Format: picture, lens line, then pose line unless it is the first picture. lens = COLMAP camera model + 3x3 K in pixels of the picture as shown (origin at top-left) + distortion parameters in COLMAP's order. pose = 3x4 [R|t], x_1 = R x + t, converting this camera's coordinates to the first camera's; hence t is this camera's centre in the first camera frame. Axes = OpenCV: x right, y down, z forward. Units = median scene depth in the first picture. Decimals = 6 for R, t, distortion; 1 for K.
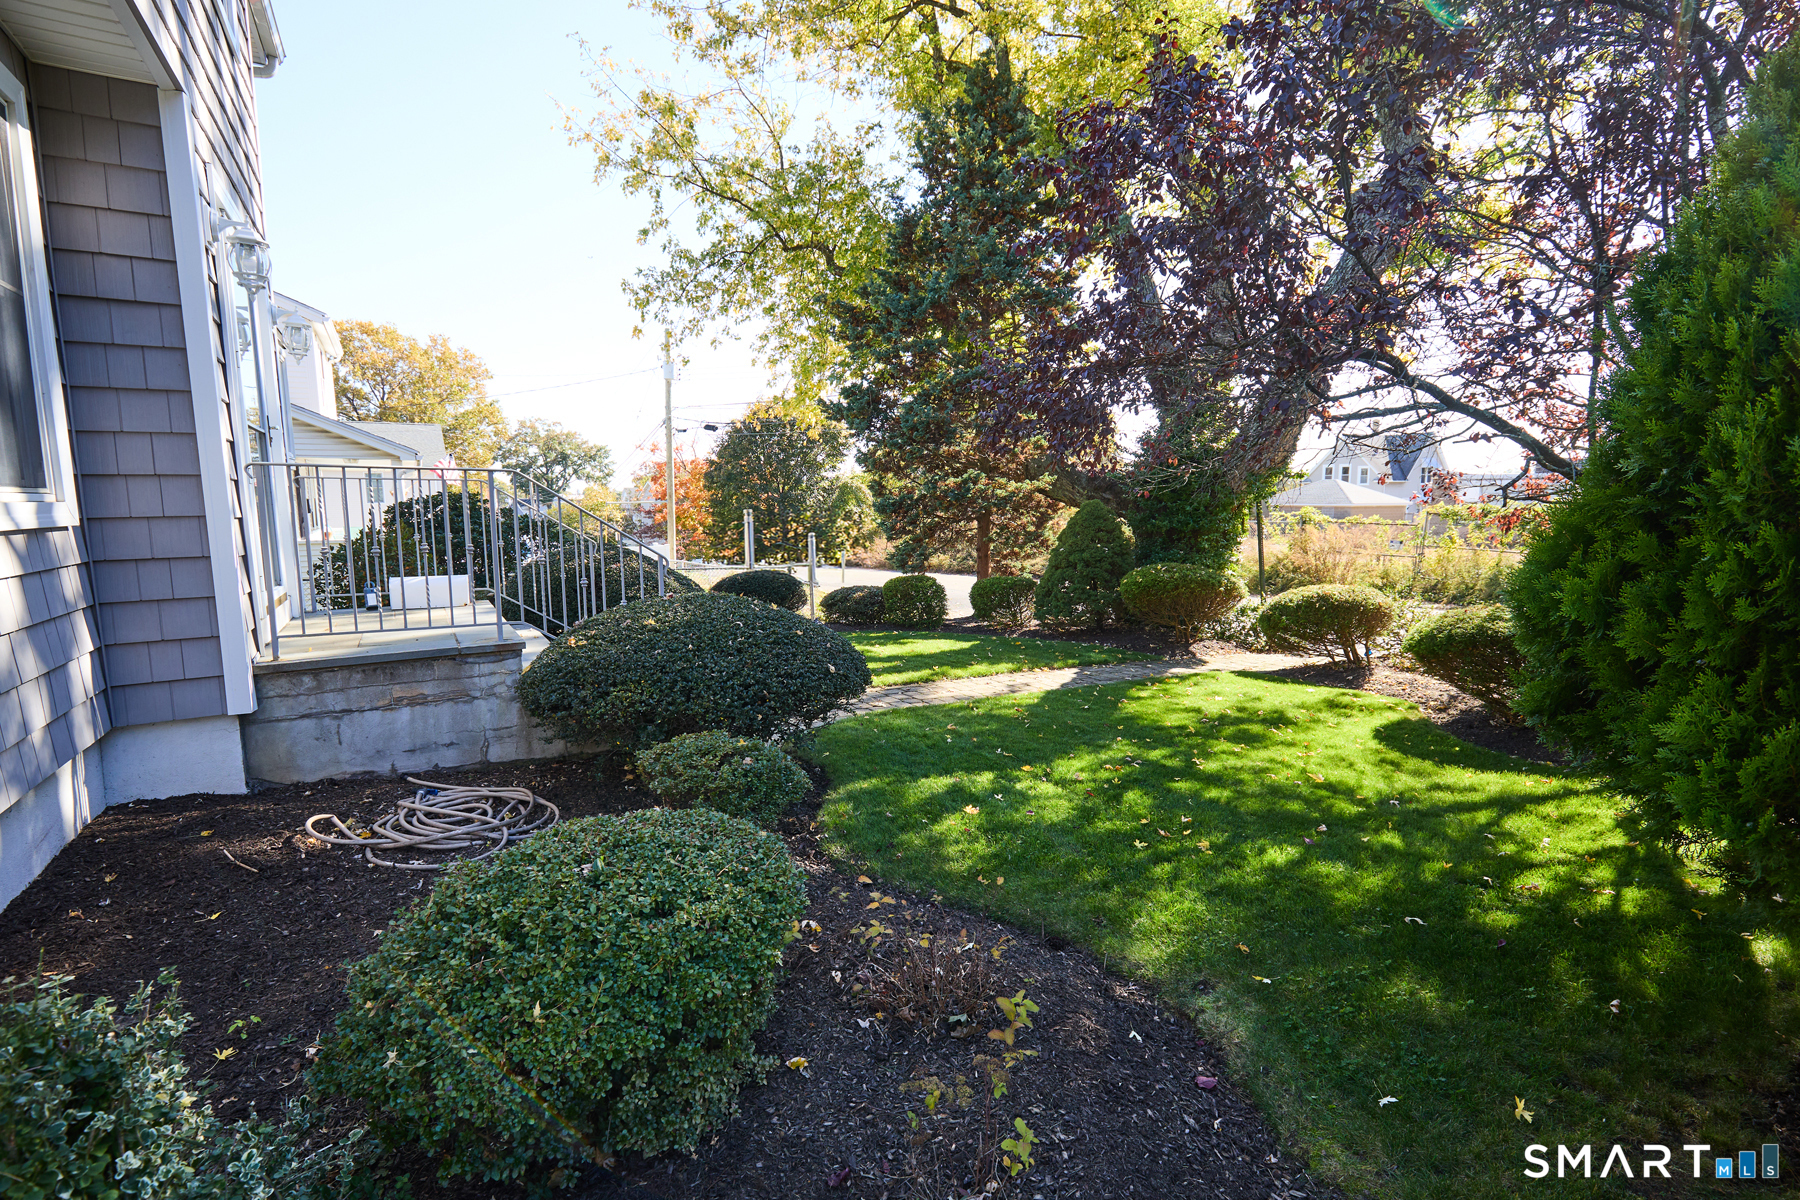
lens RADIAL K [[818.2, 0, 899.2], [0, 818.2, 606.0], [0, 0, 1]] dist [0.000848, 0.001087]
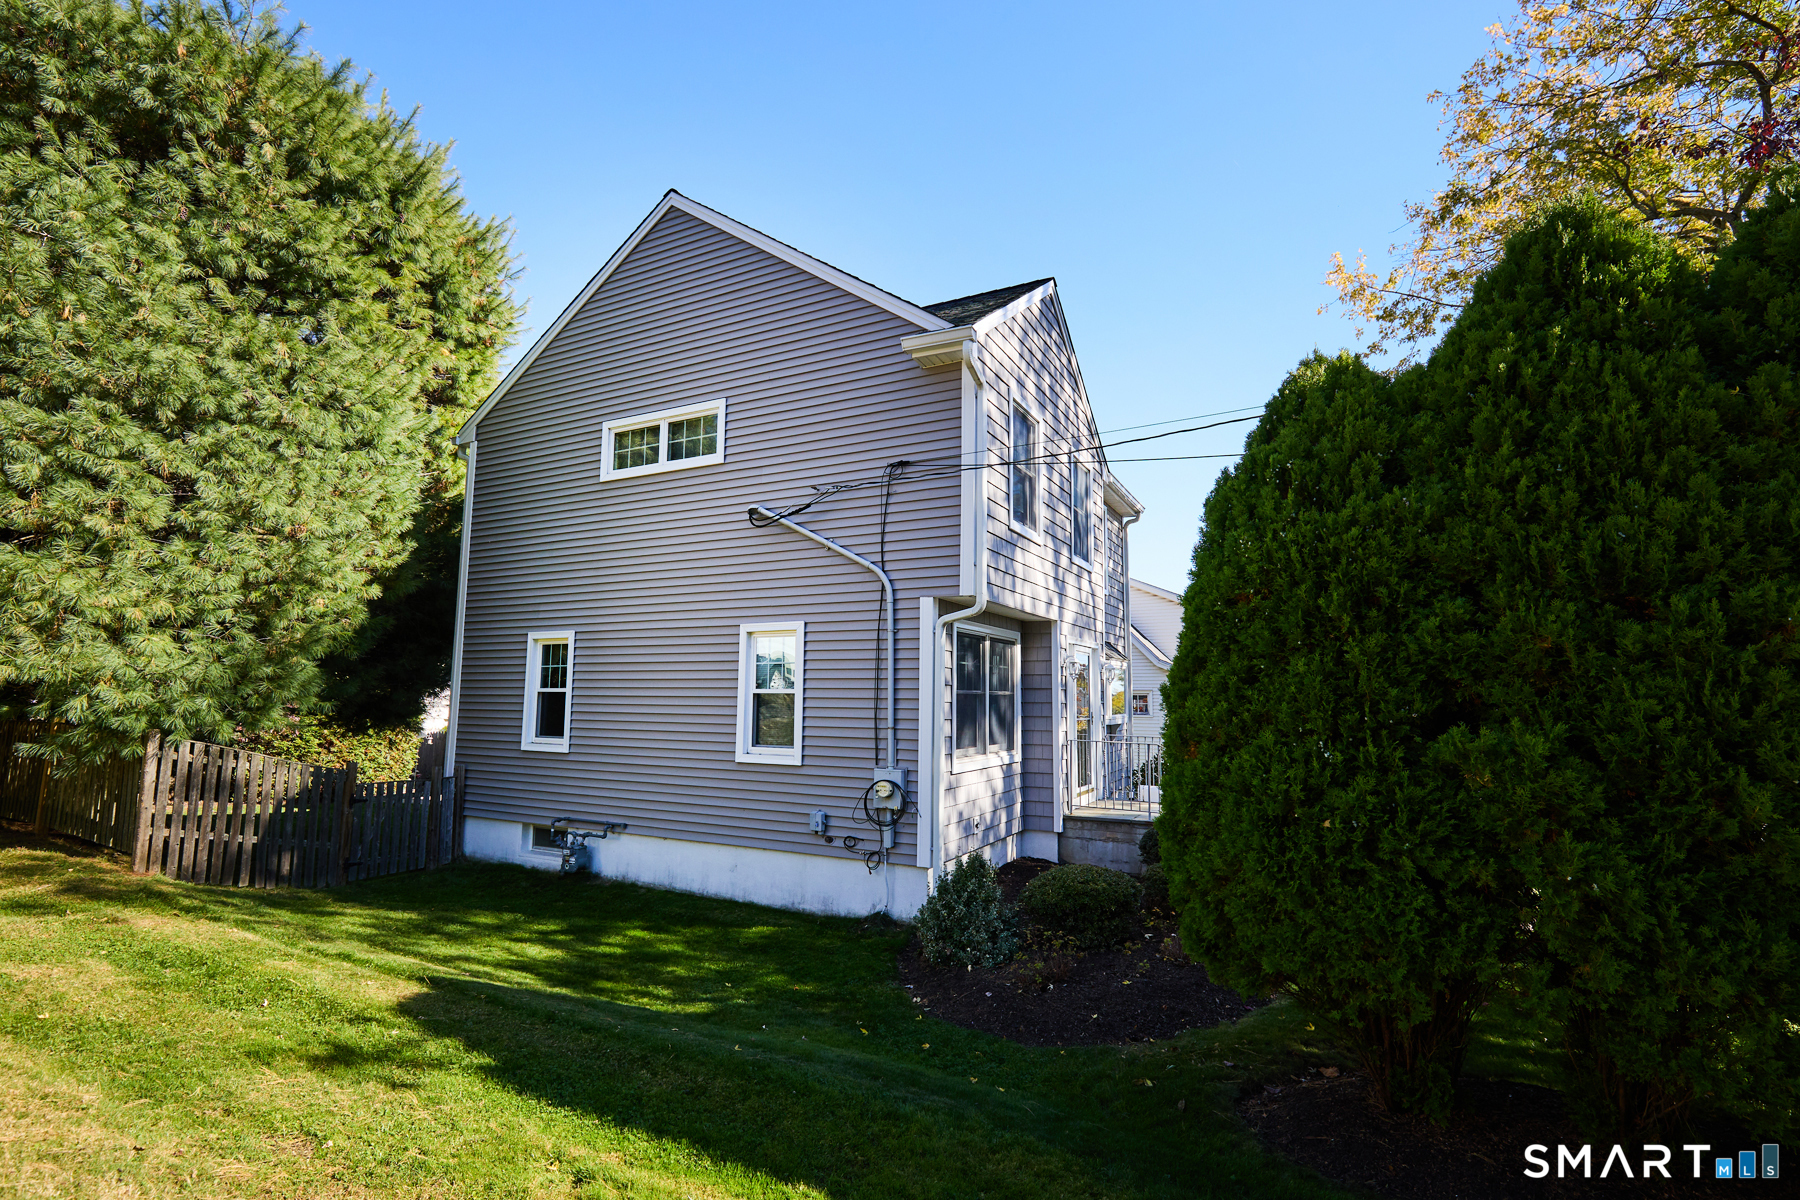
lens RADIAL K [[818.2, 0, 904.1], [0, 818.2, 608.9], [0, 0, 1]] dist [0.000848, 0.001087]
pose [[0.515567, -0.088989, -0.852216, 1.439583], [-0.118559, 0.977617, -0.173808, -0.066713], [0.848607, 0.190648, 0.493477, -1.005378]]
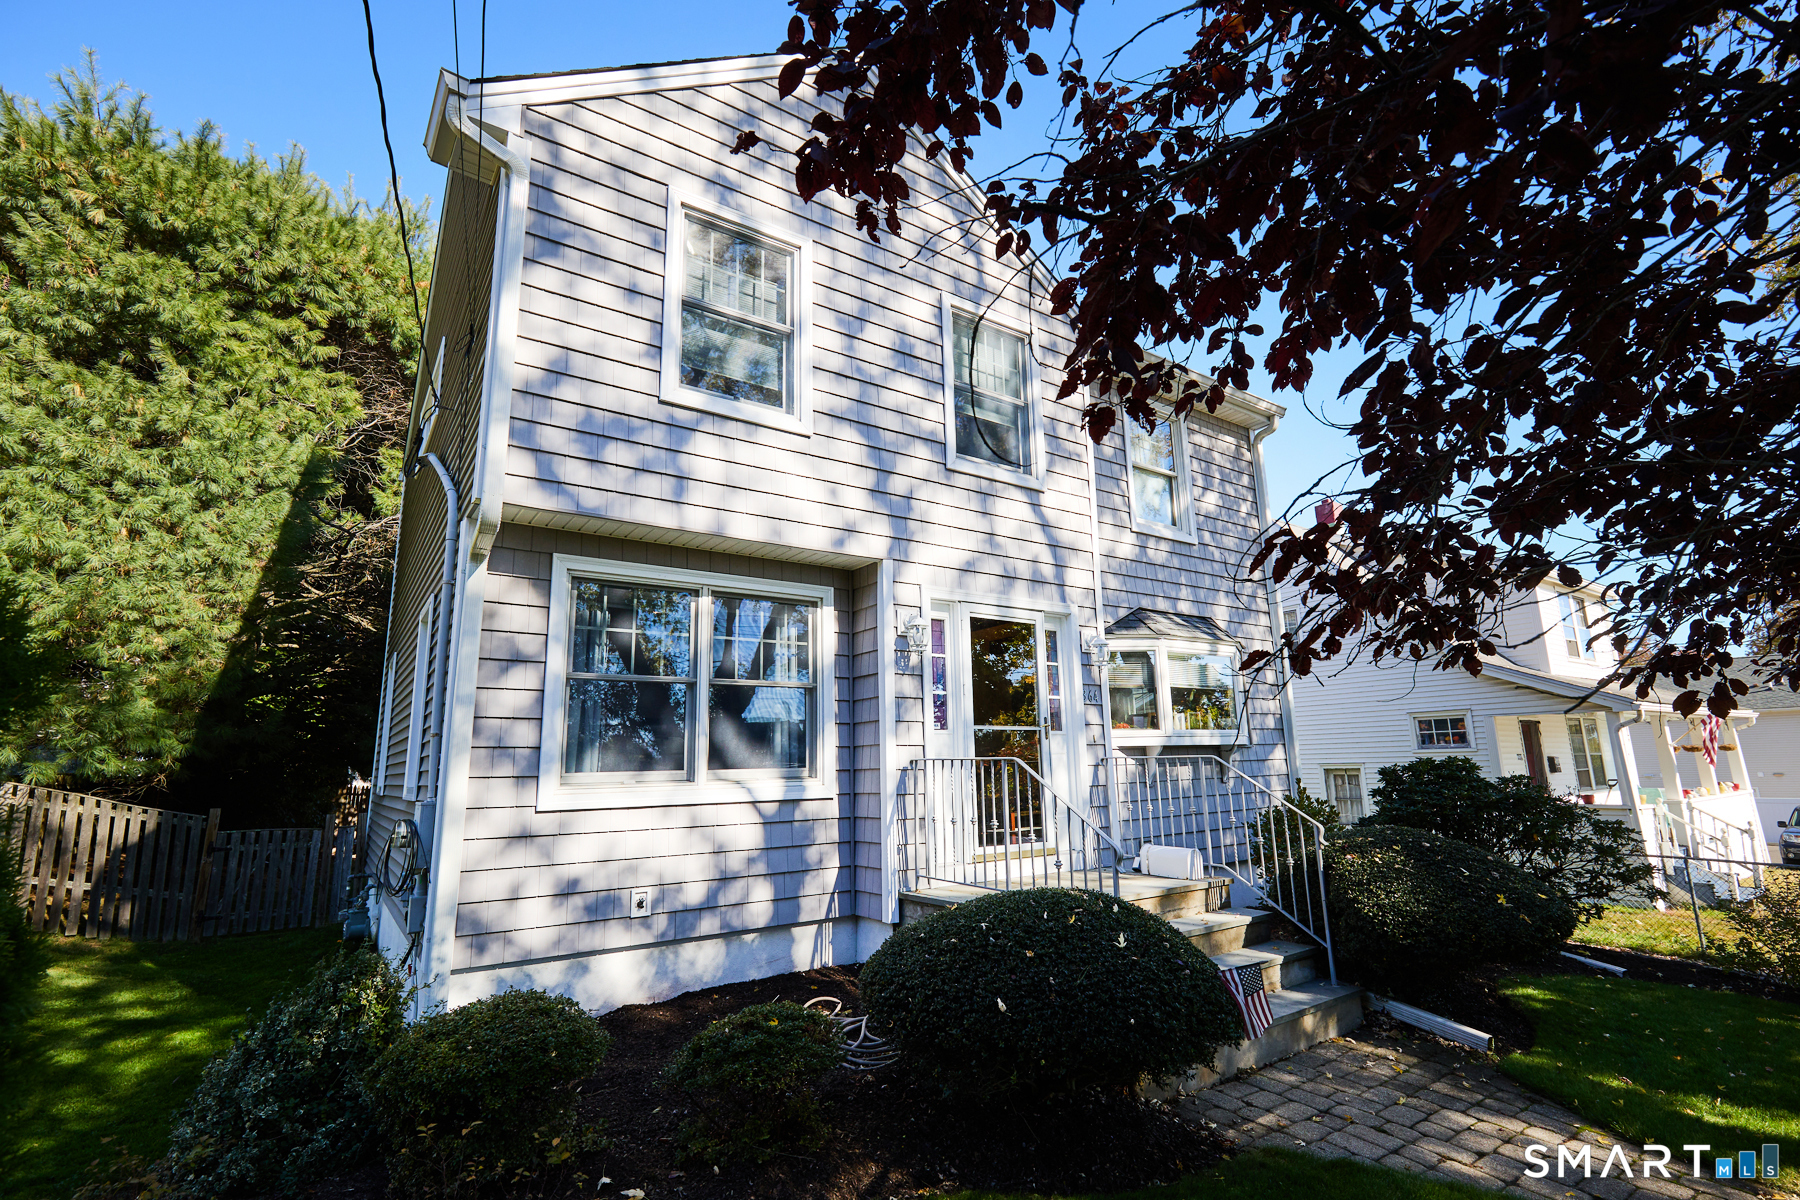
lens RADIAL K [[818.2, 0, 901.3], [0, 818.2, 607.1], [0, 0, 1]] dist [0.000848, 0.001087]
pose [[0.057715, -0.197675, -0.978567, 0.906087], [-0.104984, 0.973564, -0.202857, -0.151253], [0.992798, 0.114442, 0.035436, 0.974355]]
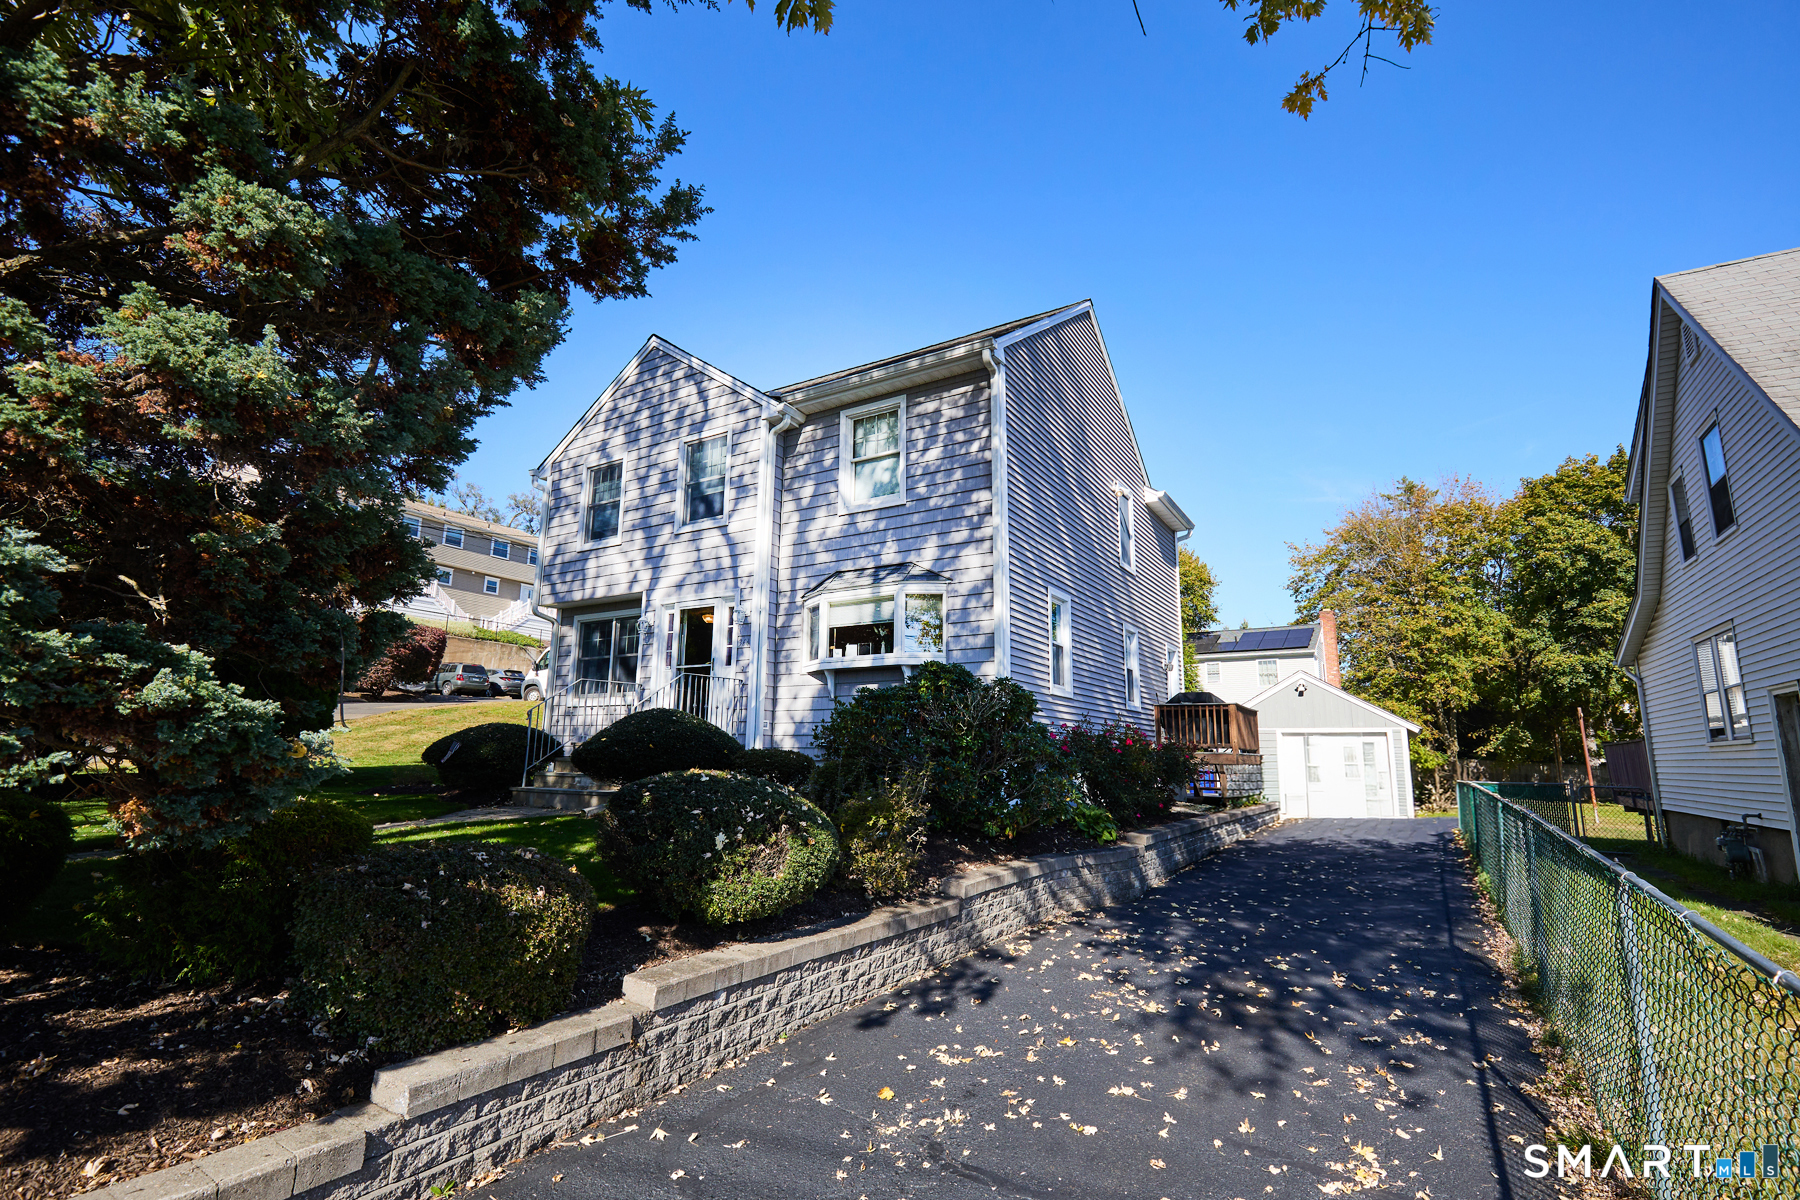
lens RADIAL K [[818.2, 0, 911.6], [0, 818.2, 596.4], [0, 0, 1]] dist [0.000848, 0.001087]
pose [[-0.888222, -0.095311, -0.449419, -0.244626], [-0.069705, 0.994876, -0.073226, -0.399575], [0.454095, -0.033715, -0.890315, 4.959341]]
